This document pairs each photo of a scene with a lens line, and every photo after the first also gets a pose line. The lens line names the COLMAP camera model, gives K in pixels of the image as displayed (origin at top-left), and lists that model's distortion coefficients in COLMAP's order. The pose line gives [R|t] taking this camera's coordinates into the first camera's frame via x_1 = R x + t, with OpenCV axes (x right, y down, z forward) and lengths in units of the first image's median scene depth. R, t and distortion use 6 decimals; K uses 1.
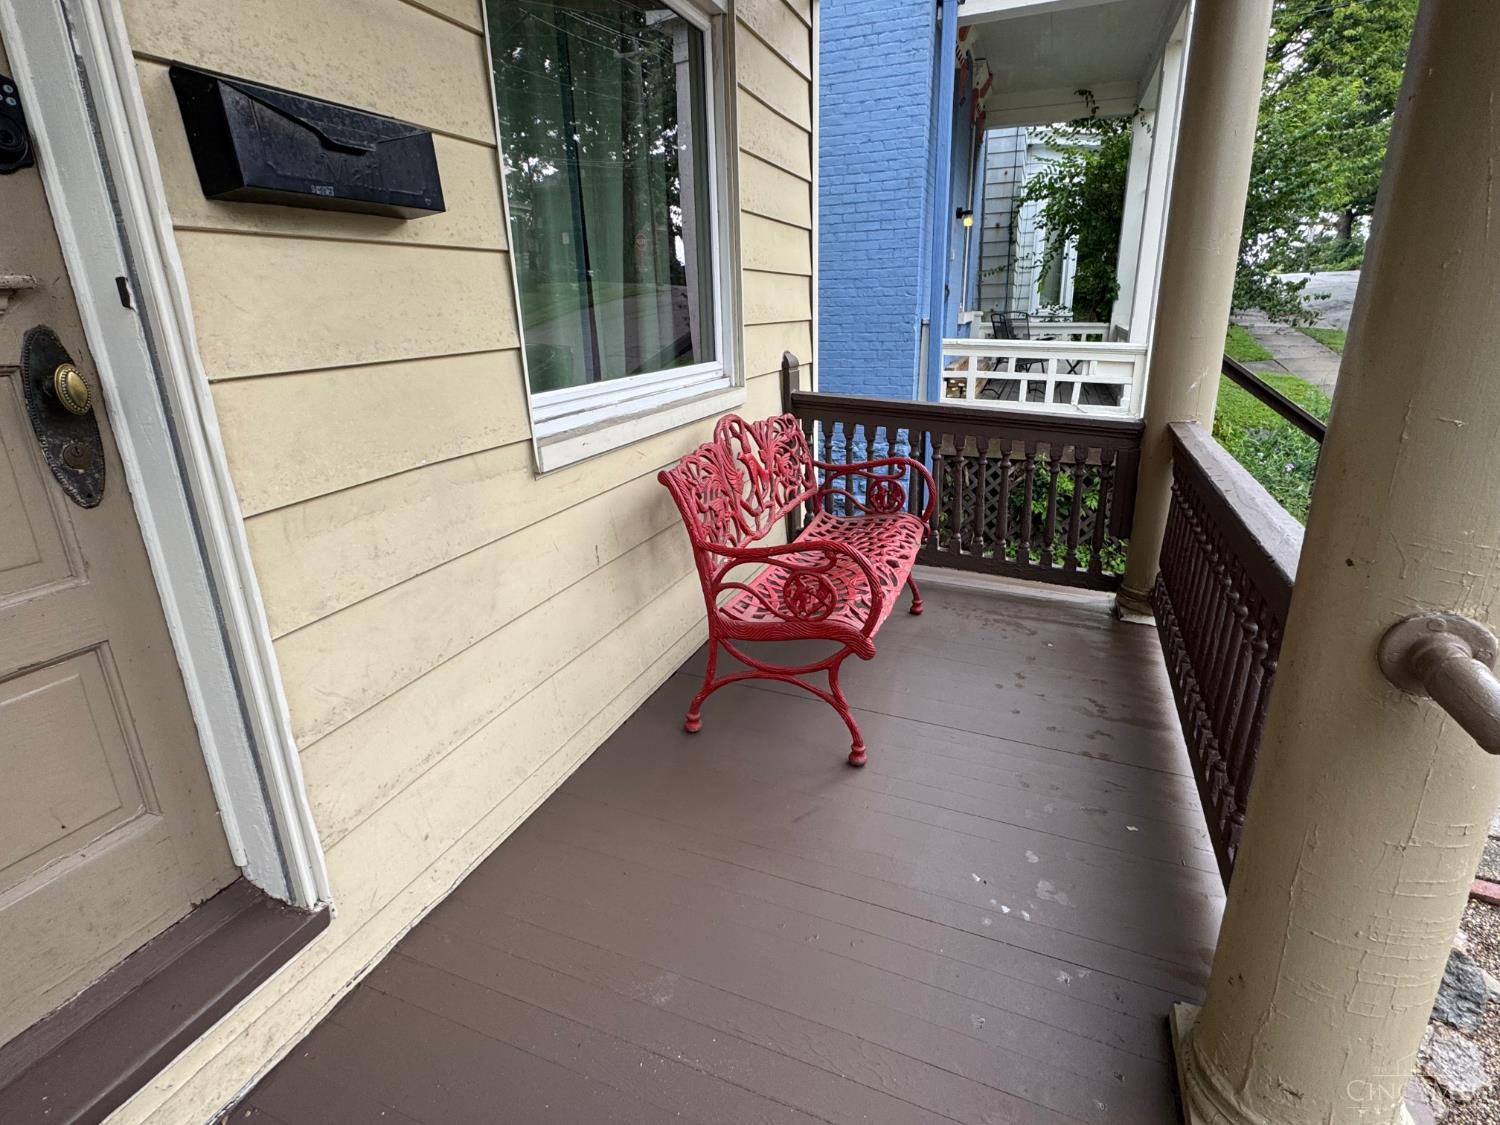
lens RADIAL K [[754.2, 0, 755.1], [0, 754.2, 569.6], [0, 0, 1]] dist [-0.014850, -0.000170]
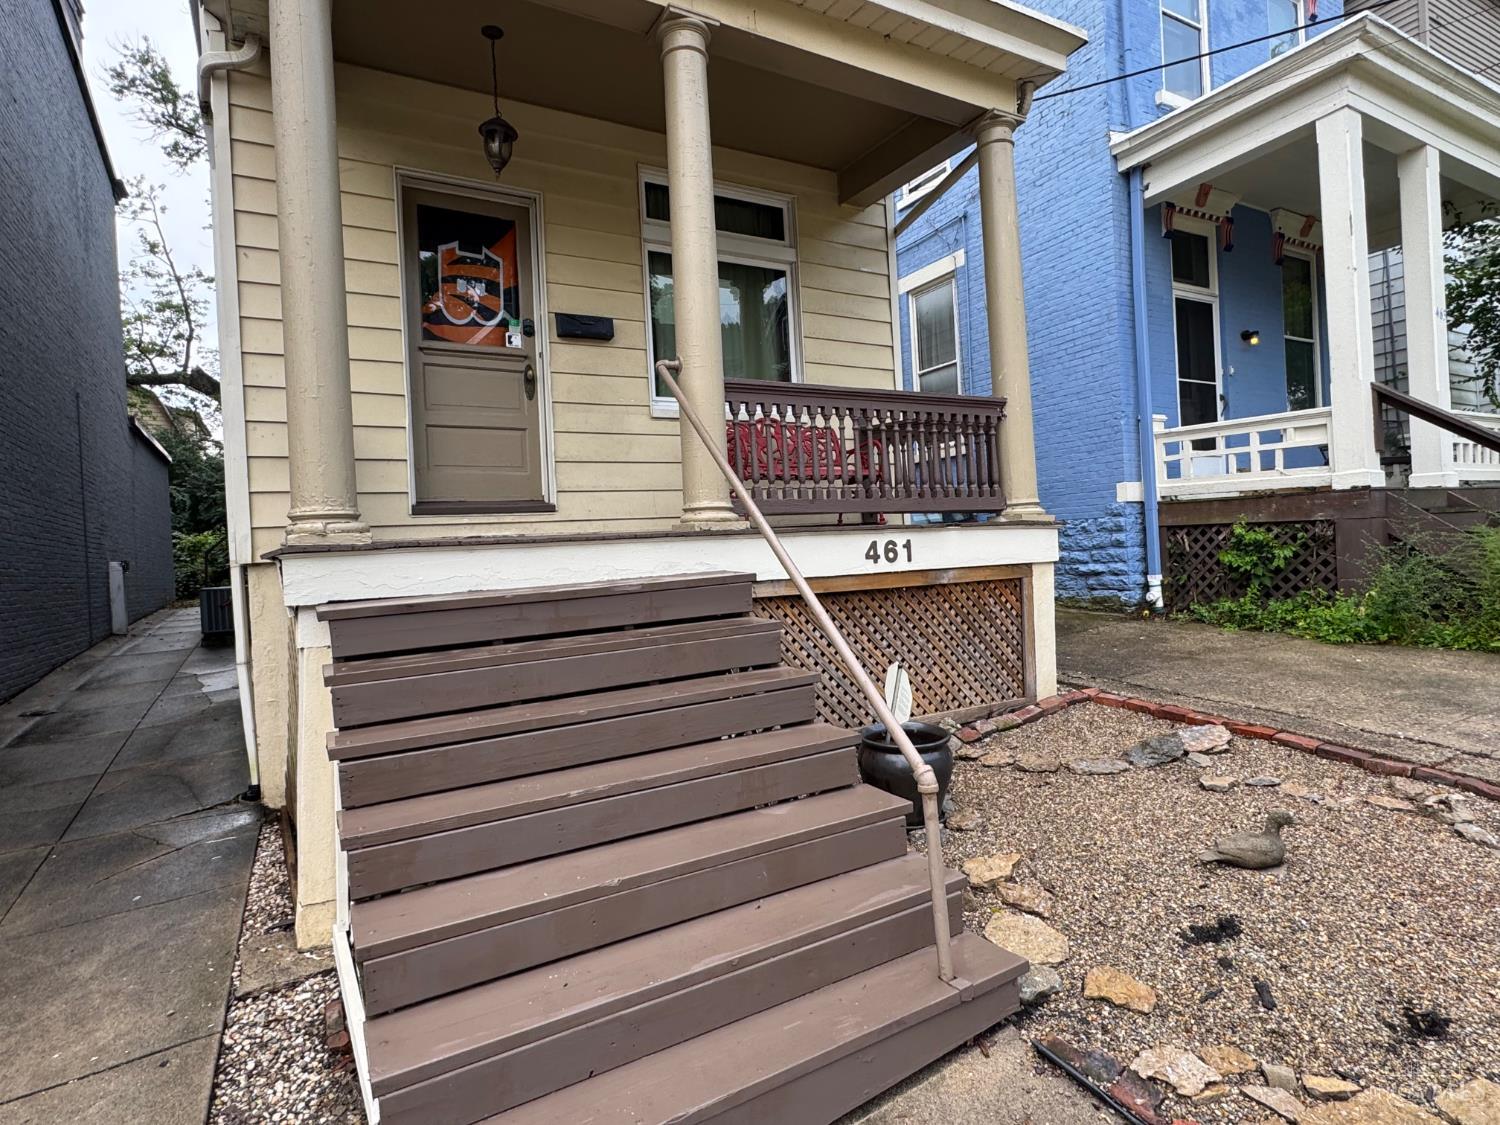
lens RADIAL K [[825.8, 0, 752.1], [0, 825.8, 555.8], [0, 0, 1]] dist [-0.003422, -0.000384]
pose [[0.765541, -0.016653, -0.643172, 0.636522], [-0.182546, 0.952962, -0.241952, 0.335321], [0.616948, 0.302632, 0.726491, -0.295131]]
